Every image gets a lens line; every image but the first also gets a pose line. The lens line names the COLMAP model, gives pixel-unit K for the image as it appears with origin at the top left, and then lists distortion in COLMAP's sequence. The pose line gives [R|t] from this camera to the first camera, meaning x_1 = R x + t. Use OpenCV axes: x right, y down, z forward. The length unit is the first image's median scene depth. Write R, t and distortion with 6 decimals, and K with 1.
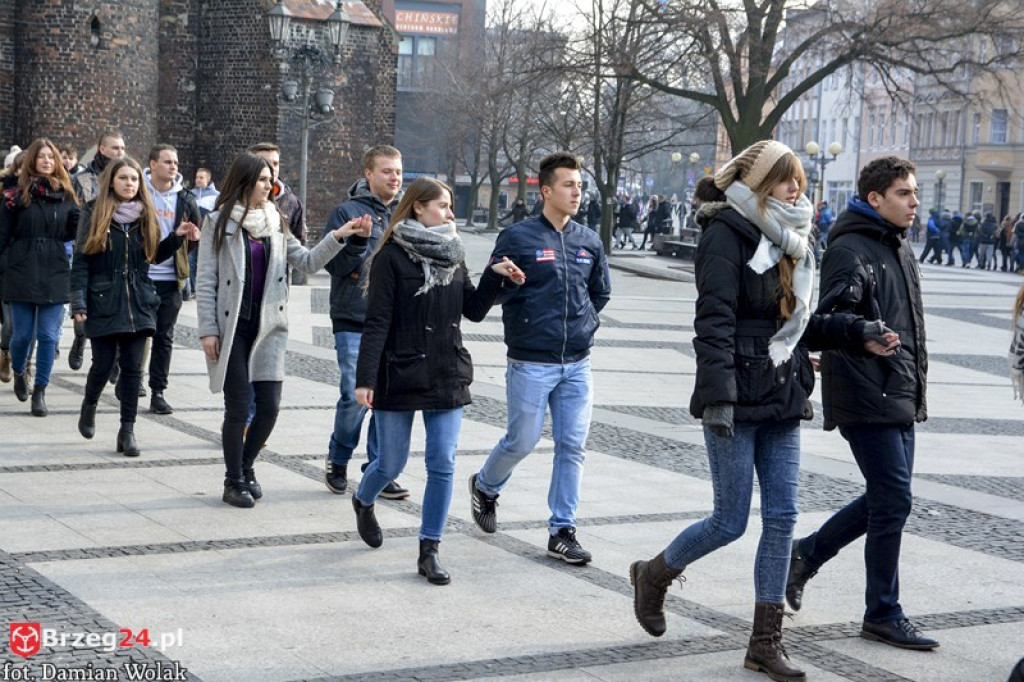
lens RADIAL K [[1855.1, 0, 512.0], [0, 1855.1, 341.0], [0, 0, 1]] dist [0.171639, 0.326675]
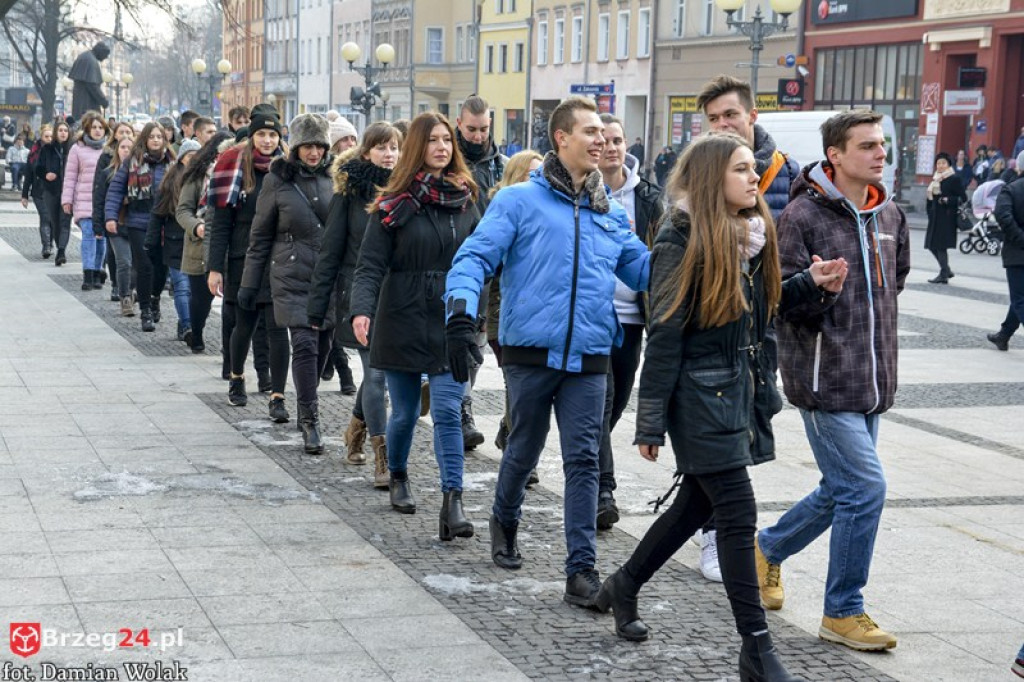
lens RADIAL K [[1974.7, 0, 512.0], [0, 1974.7, 341.0], [0, 0, 1]] dist [0.151453, 0.504509]
pose [[0.981459, -0.035931, 0.188276, 0.215863], [0.030403, 0.999020, 0.032168, 0.011042], [-0.189247, -0.025848, 0.981589, -0.007475]]
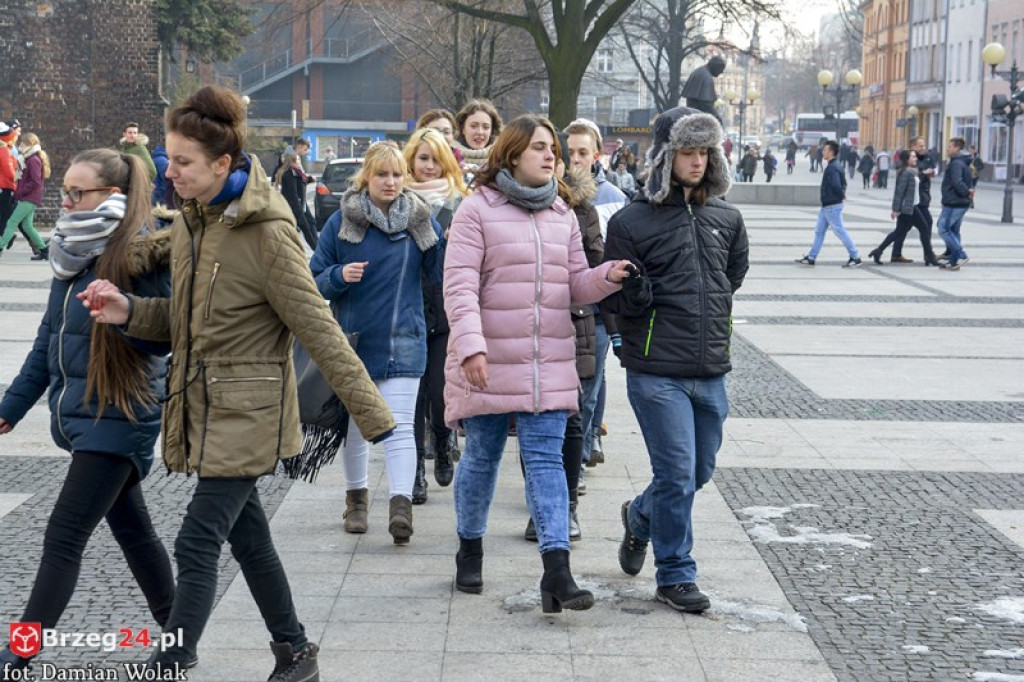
lens RADIAL K [[2151.5, 0, 512.0], [0, 2151.5, 341.0], [0, 0, 1]] dist [0.246896, 0.450088]
pose [[0.993070, -0.018906, -0.115998, 0.232950], [0.019880, 0.999776, 0.007251, 0.008802], [0.115835, -0.009507, 0.993223, 0.024739]]
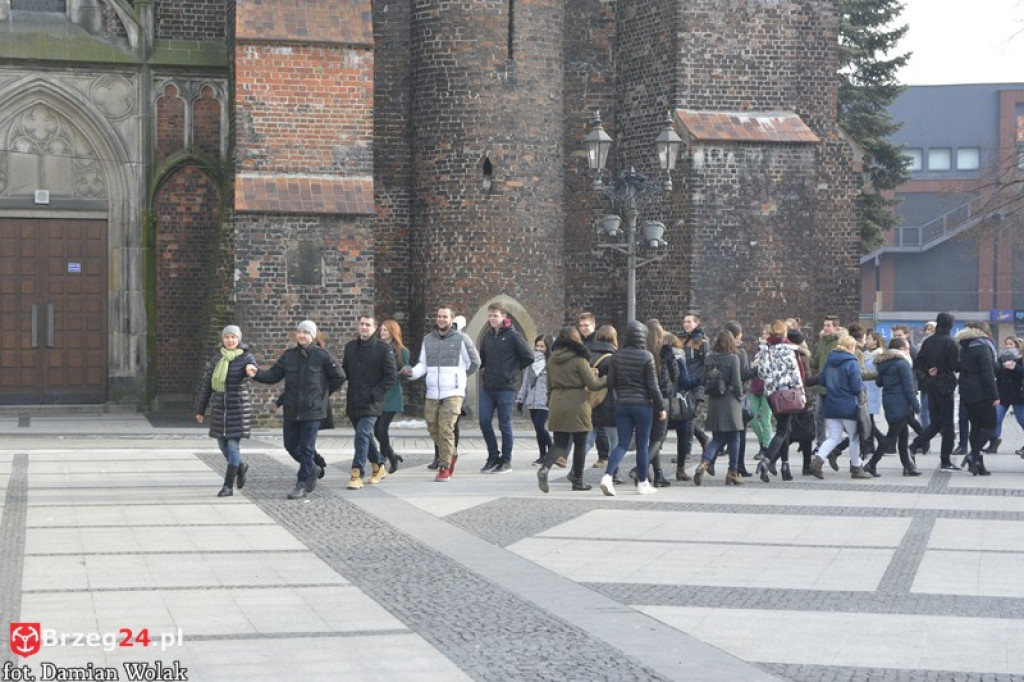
lens RADIAL K [[2233.1, 0, 512.0], [0, 2233.1, 341.0], [0, 0, 1]] dist [0.255577, 0.341048]
pose [[0.945336, -0.043086, -0.323238, 0.122888], [0.016100, 0.996191, -0.085701, 0.004944], [0.325700, 0.075812, 0.942429, 0.010196]]
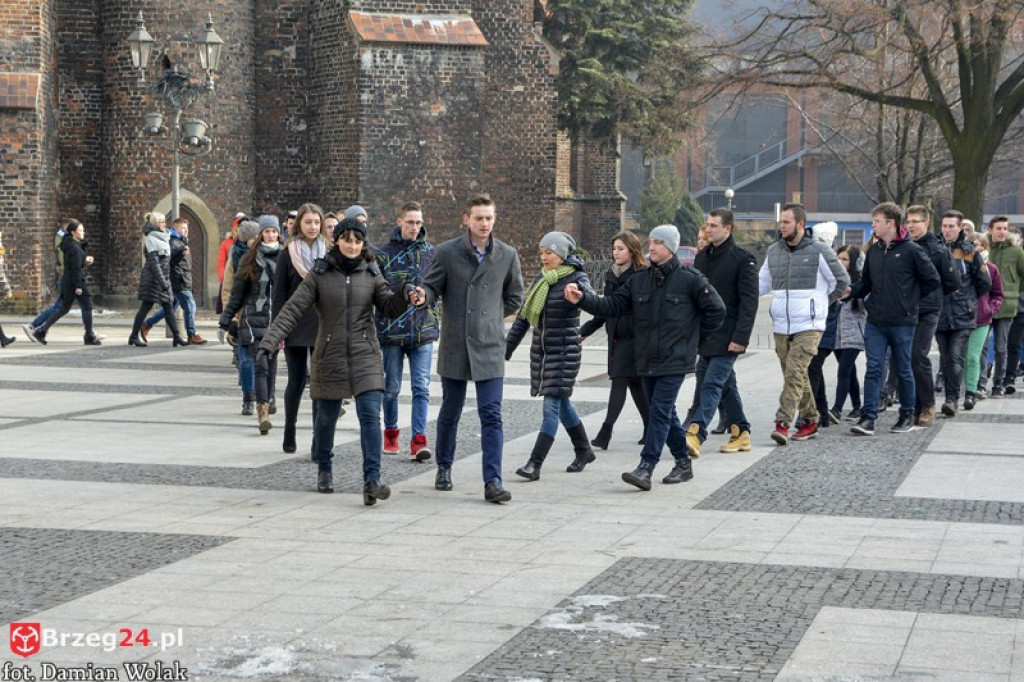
lens RADIAL K [[2233.1, 0, 512.0], [0, 2233.1, 341.0], [0, 0, 1]] dist [0.255577, 0.341048]
pose [[0.933946, -0.016639, -0.357027, 0.312113], [0.002179, 0.999162, -0.040865, 0.011907], [0.357408, 0.037388, 0.933200, 0.034601]]
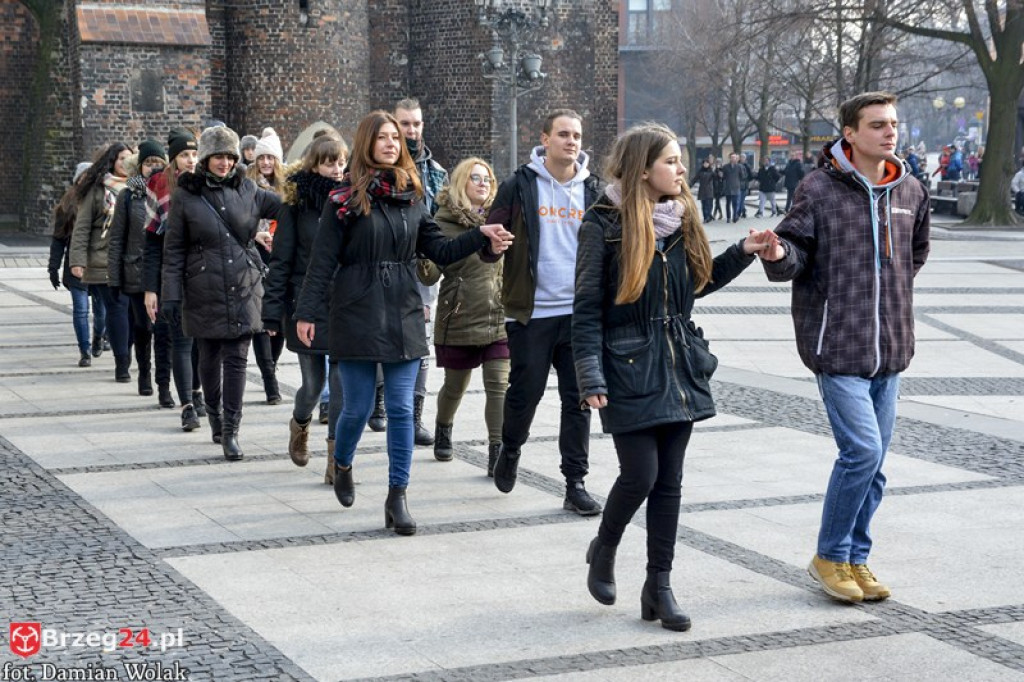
lens RADIAL K [[1974.7, 0, 512.0], [0, 1974.7, 341.0], [0, 0, 1]] dist [0.151453, 0.504509]
pose [[0.990568, -0.038290, -0.131563, 0.011847], [0.039861, 0.999162, 0.009328, 0.000394], [0.131095, -0.014485, 0.991264, -0.000624]]
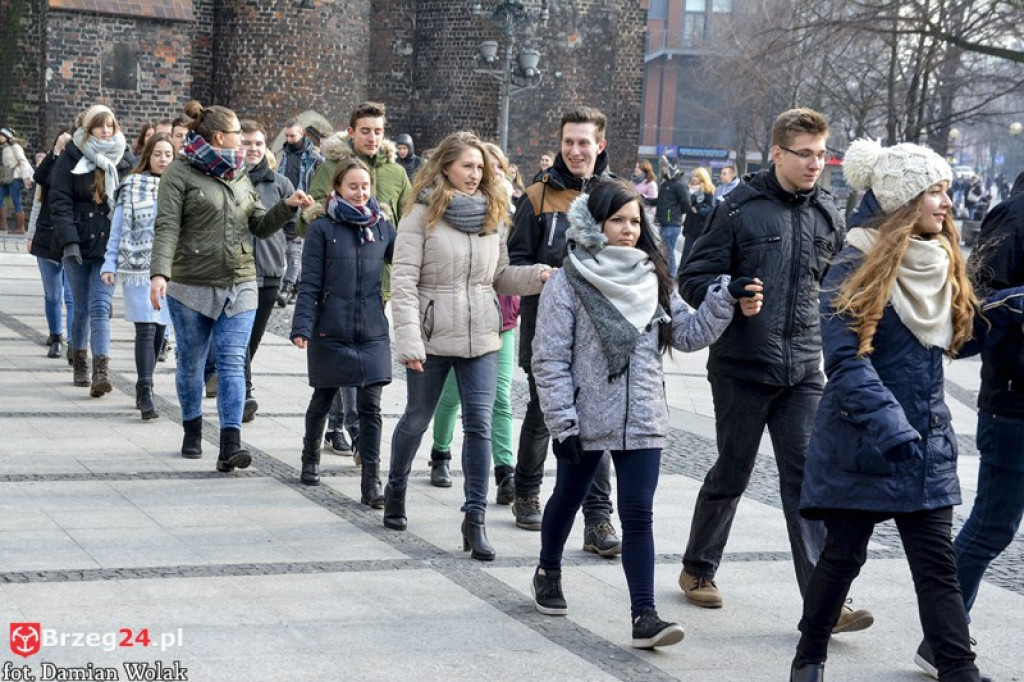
lens RADIAL K [[2133.2, 0, 512.0], [0, 2133.2, 341.0], [0, 0, 1]] dist [0.238962, 0.513742]
pose [[0.988268, 0.017591, -0.151713, 0.032722], [-0.017823, 0.999841, -0.000175, 0.000214], [0.151686, 0.002877, 0.988425, 0.012758]]
